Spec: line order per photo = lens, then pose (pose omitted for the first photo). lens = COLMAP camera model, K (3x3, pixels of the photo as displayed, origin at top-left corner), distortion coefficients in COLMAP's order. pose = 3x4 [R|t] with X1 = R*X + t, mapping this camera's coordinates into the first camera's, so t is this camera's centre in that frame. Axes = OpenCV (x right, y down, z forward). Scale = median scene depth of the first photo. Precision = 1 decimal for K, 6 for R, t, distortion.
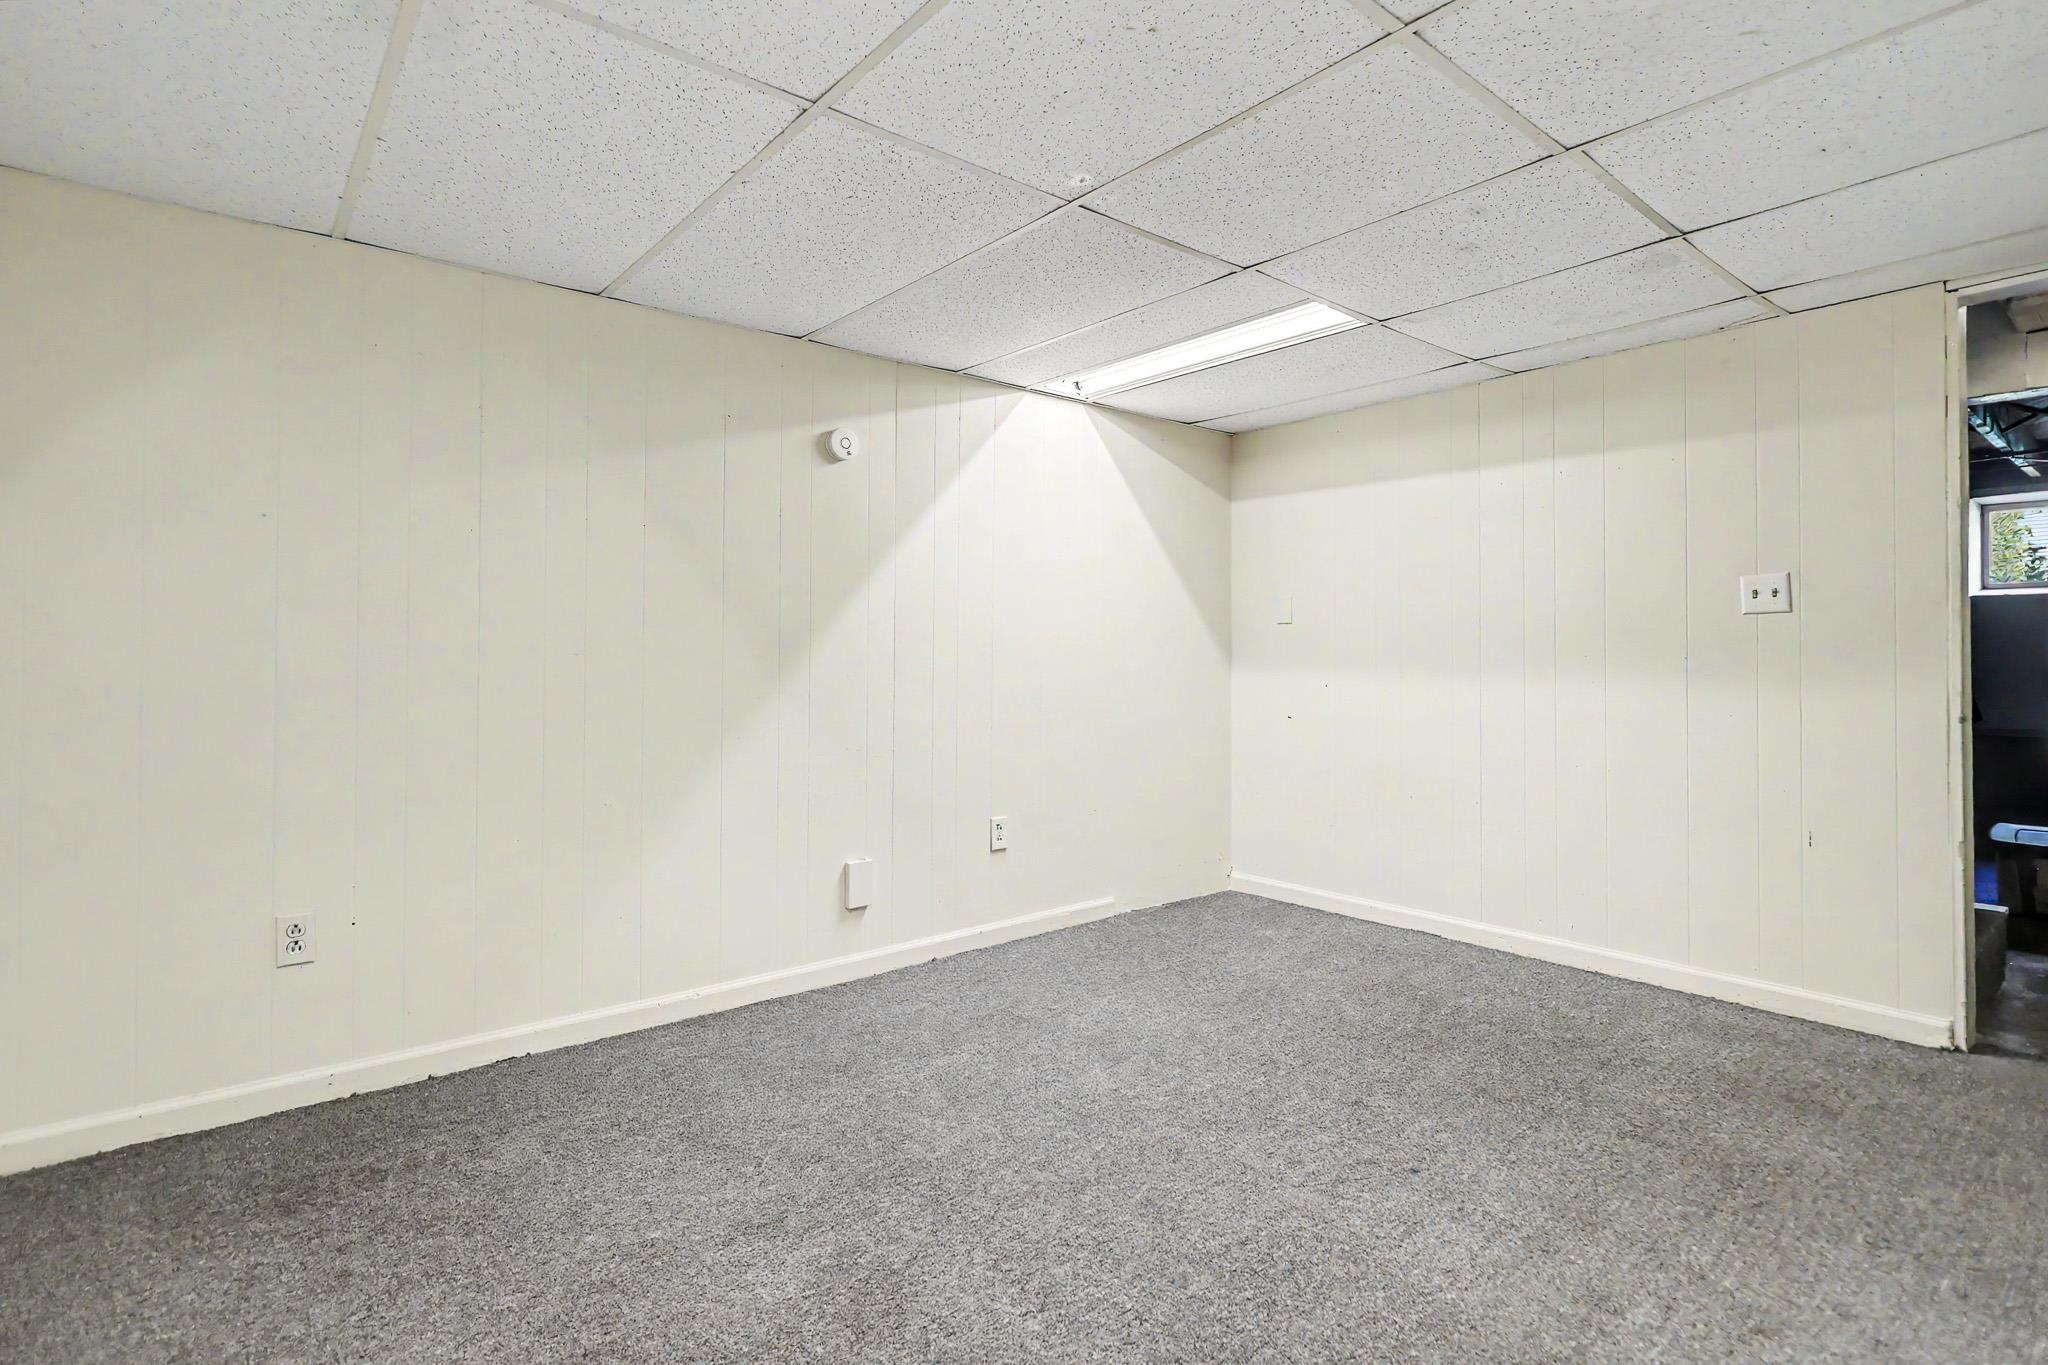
lens RADIAL K [[999.4, 0, 1027.5], [0, 999.4, 687.6], [0, 0, 1]] dist [-0.002160, -0.000825]
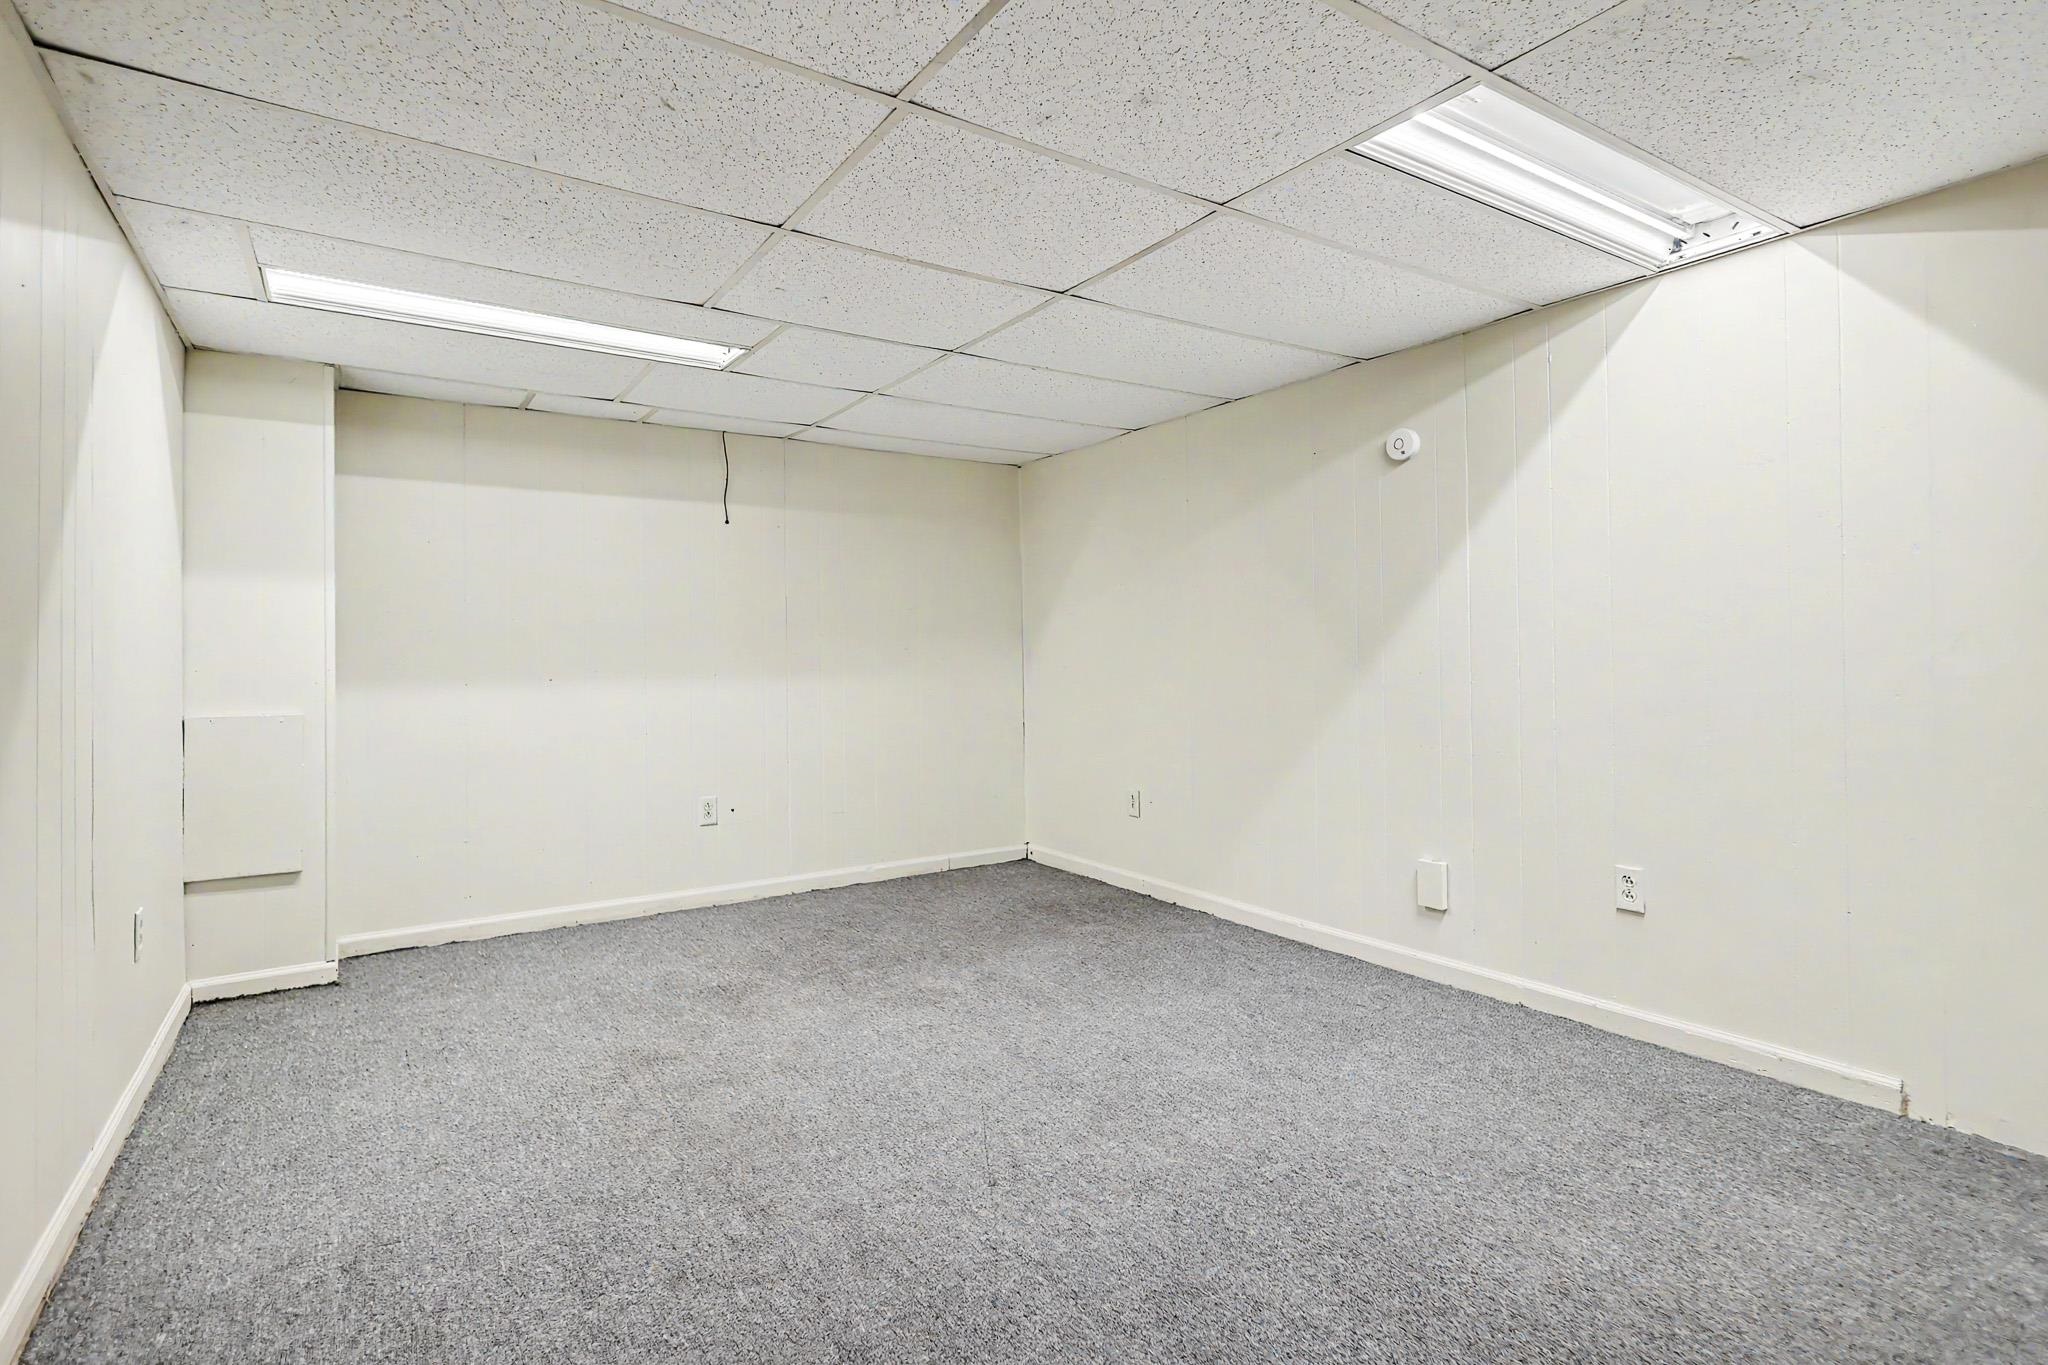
lens RADIAL K [[999.4, 0, 1027.5], [0, 999.4, 687.6], [0, 0, 1]] dist [-0.002160, -0.000825]
pose [[-0.108810, 0.036085, -0.993407, 0.858804], [-0.015063, 0.999166, 0.037944, -0.028538], [0.993948, 0.019092, -0.108176, 0.722170]]
